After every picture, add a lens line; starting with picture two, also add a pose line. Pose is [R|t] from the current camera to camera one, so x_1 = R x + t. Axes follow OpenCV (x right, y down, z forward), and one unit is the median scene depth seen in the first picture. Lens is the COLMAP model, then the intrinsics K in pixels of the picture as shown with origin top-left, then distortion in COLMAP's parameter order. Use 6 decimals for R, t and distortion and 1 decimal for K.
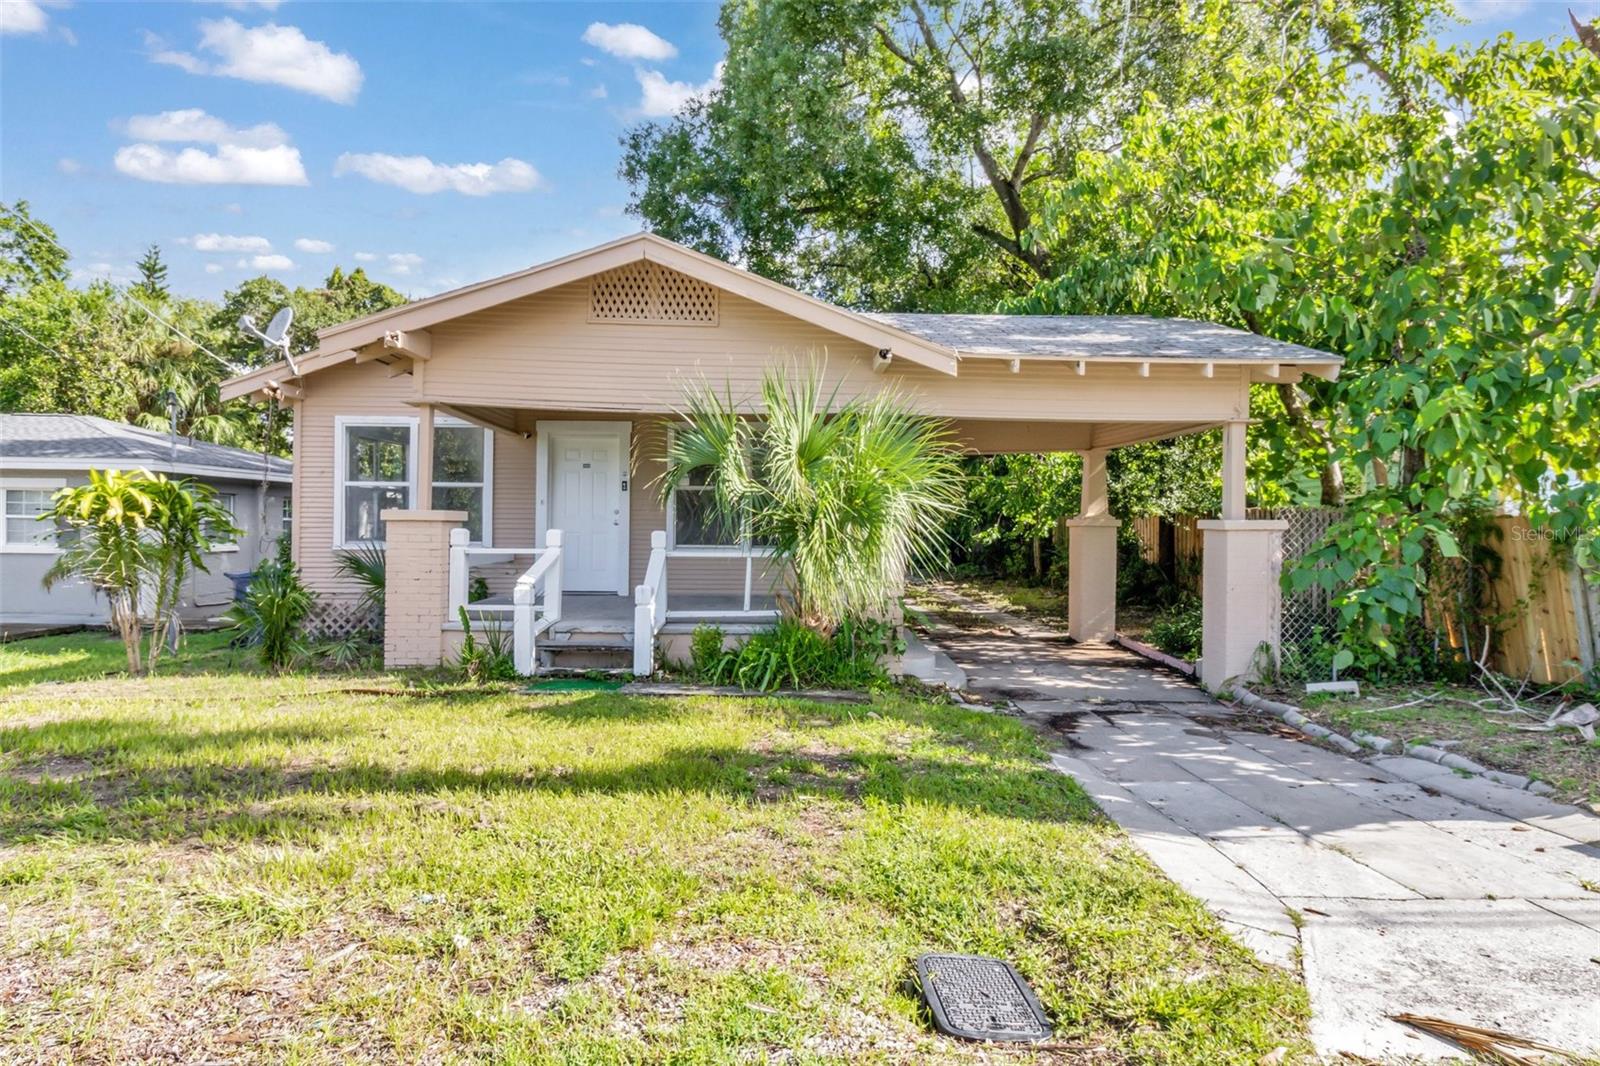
lens RADIAL K [[875.9, 0, 804.3], [0, 875.9, 528.2], [0, 0, 1]] dist [0.001374, -0.000876]
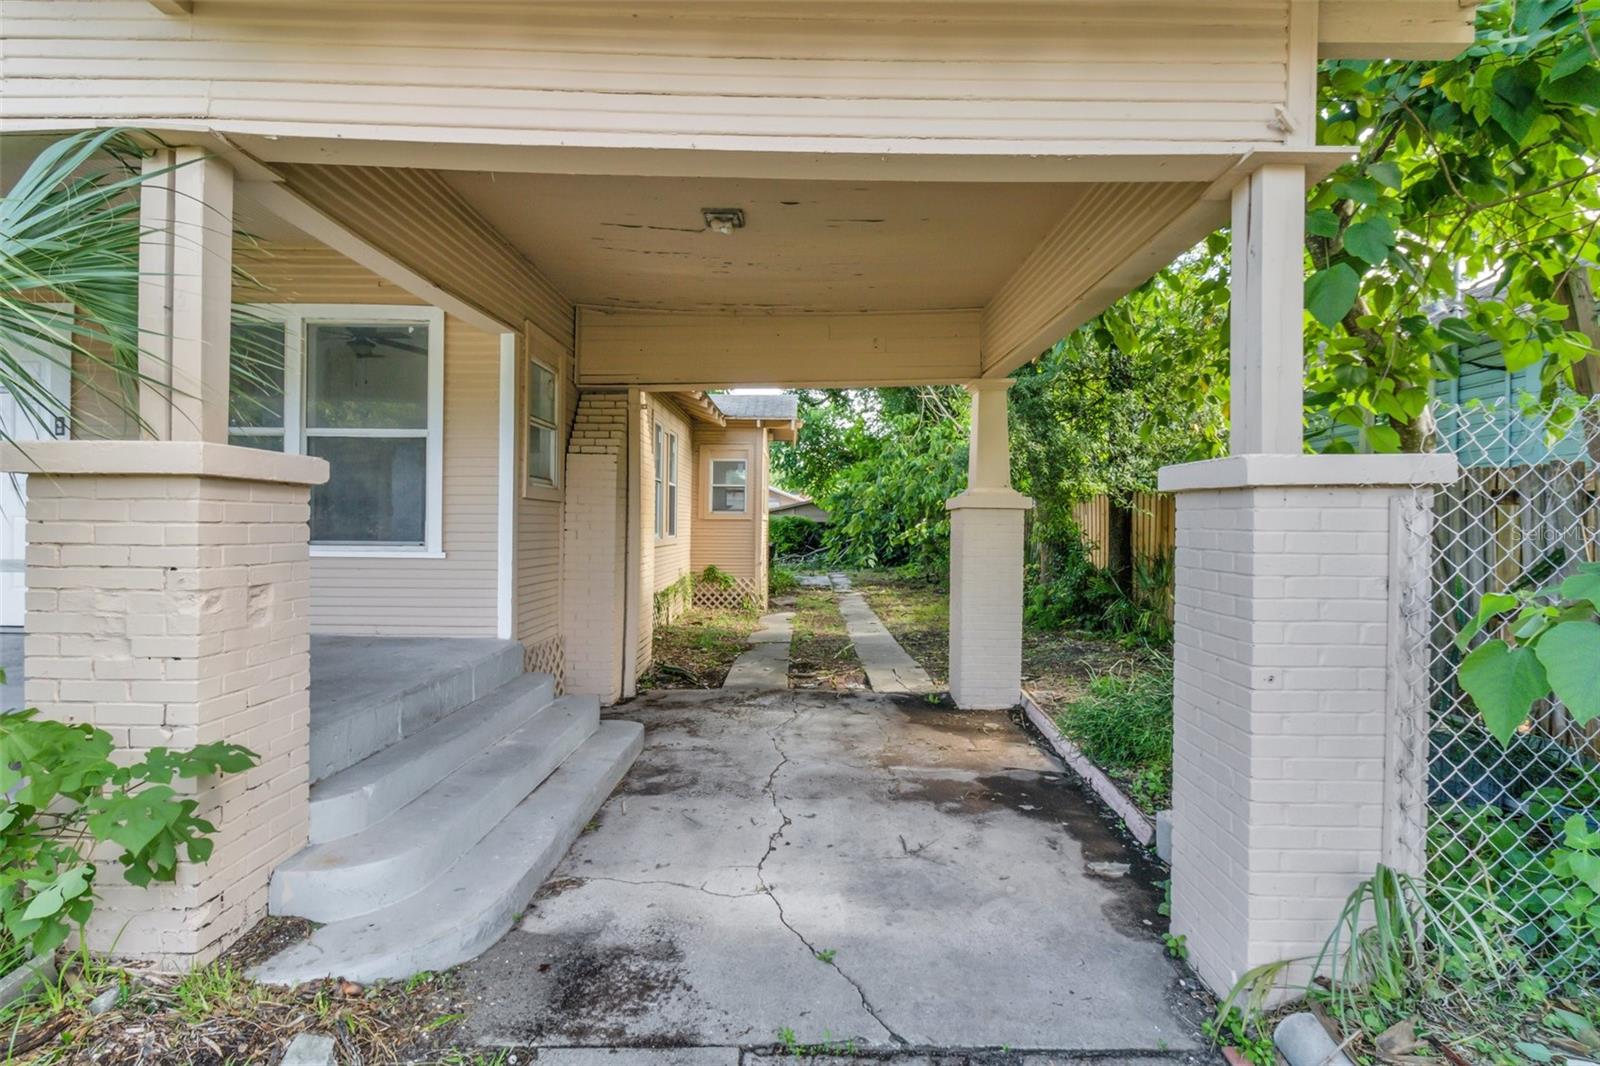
lens RADIAL K [[775.2, 0, 809.5], [0, 775.2, 529.2], [0, 0, 1]] dist [-0.001069, 0.000214]
pose [[0.999963, -0.001601, -0.008502, 0.322688], [0.001587, 0.999997, -0.001701, 0.017586], [0.008505, 0.001687, 0.999962, 0.720069]]
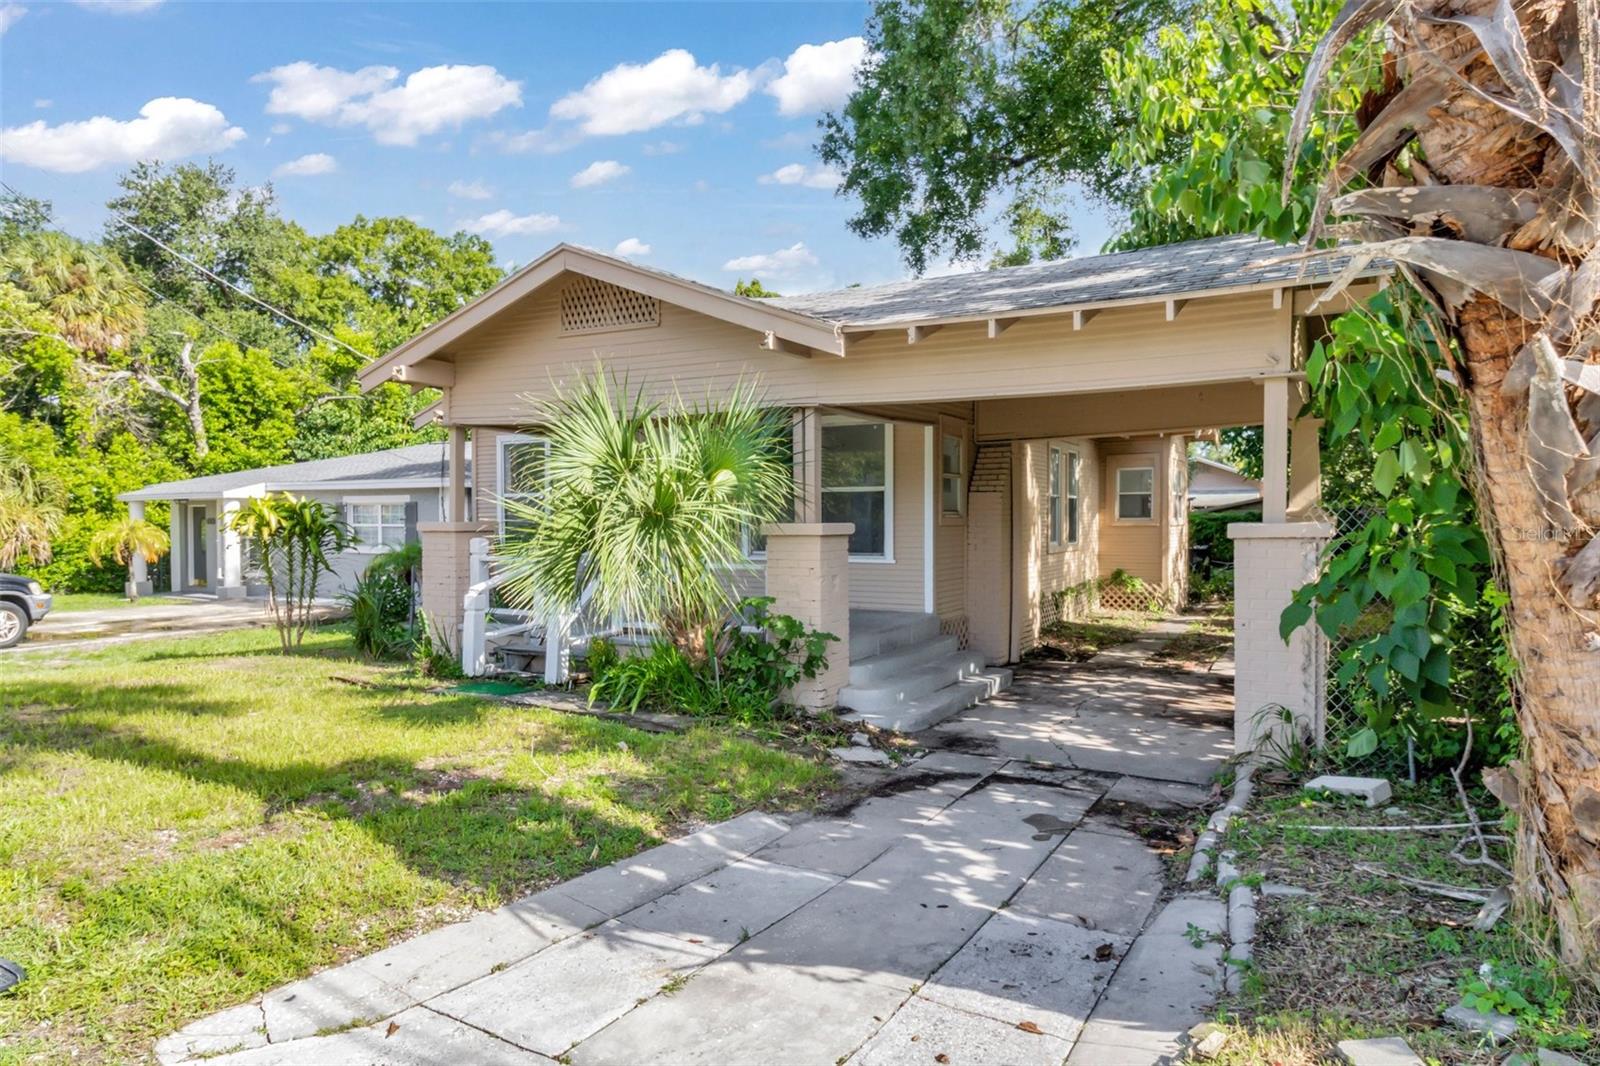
lens RADIAL K [[957.4, 0, 794.7], [0, 957.4, 530.5], [0, 0, 1]] dist [0.001149, 0.000571]
pose [[0.860368, -0.006056, -0.509637, 0.560146], [0.009799, 0.999941, 0.004661, -0.011288], [0.509578, -0.009003, 0.860377, 0.174994]]
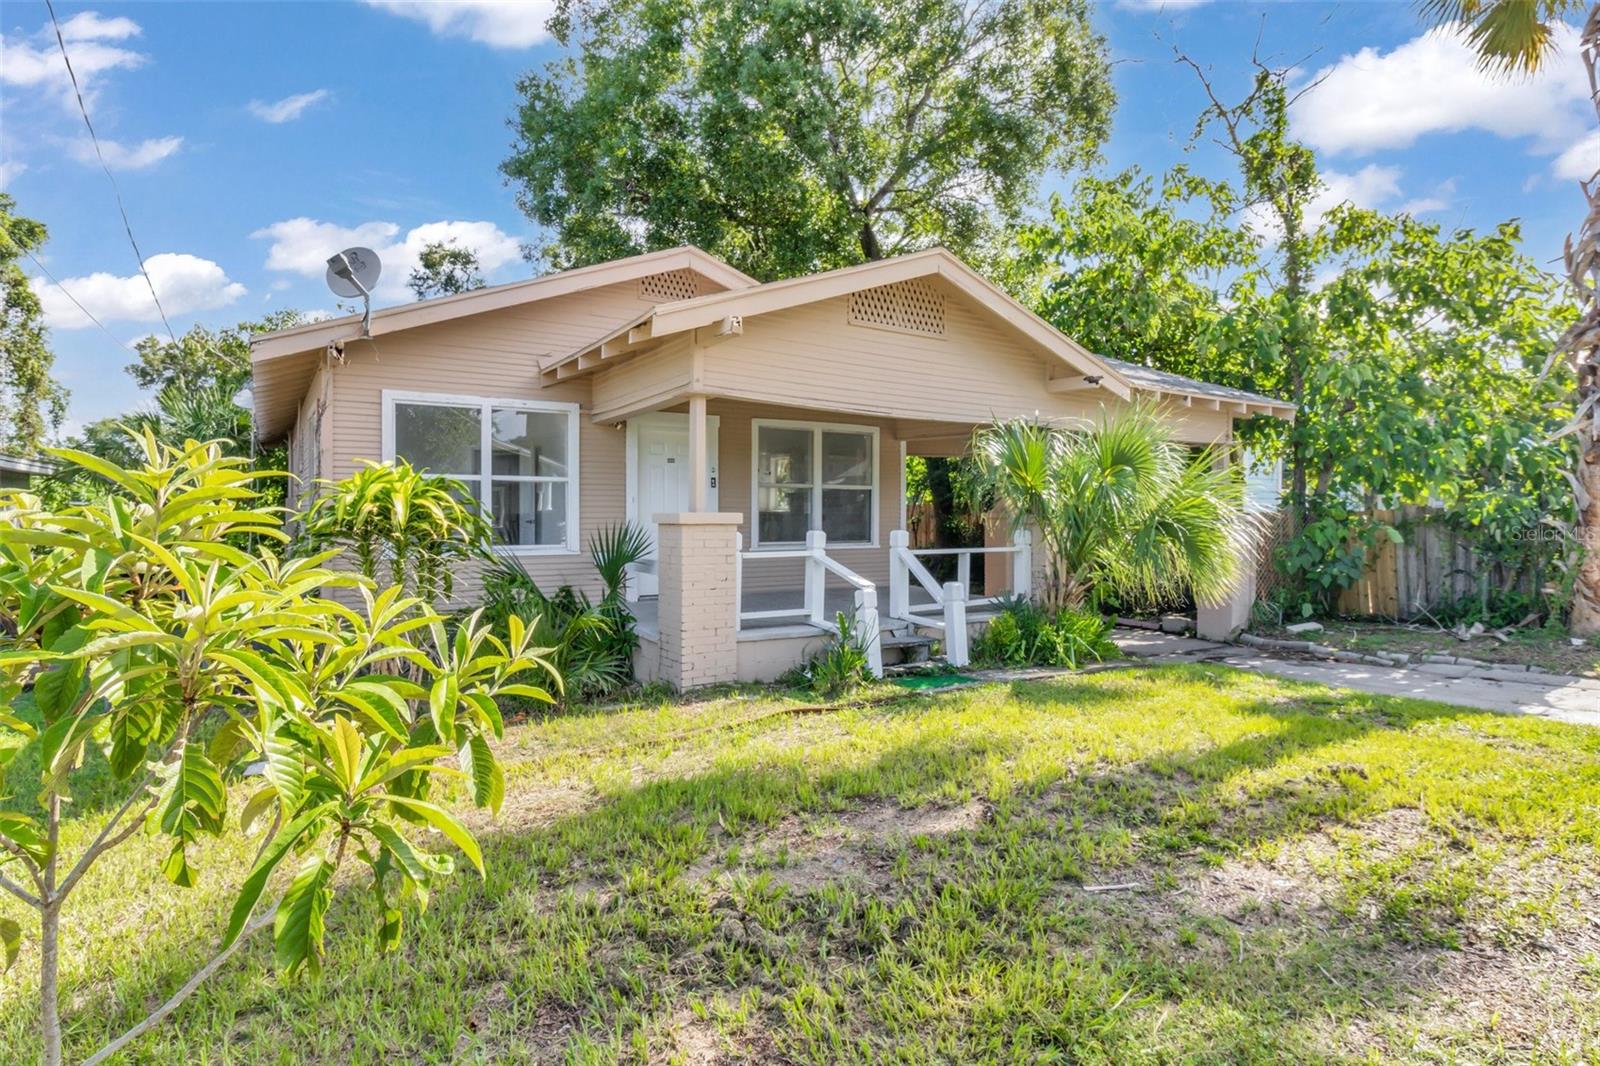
lens RADIAL K [[875.9, 0, 797.1], [0, 875.9, 529.8], [0, 0, 1]] dist [0.001374, -0.000876]
pose [[0.846126, -0.017375, 0.532699, -0.837252], [0.009155, 0.999795, 0.018068, -0.017883], [-0.532904, -0.010411, 0.846112, 0.183245]]
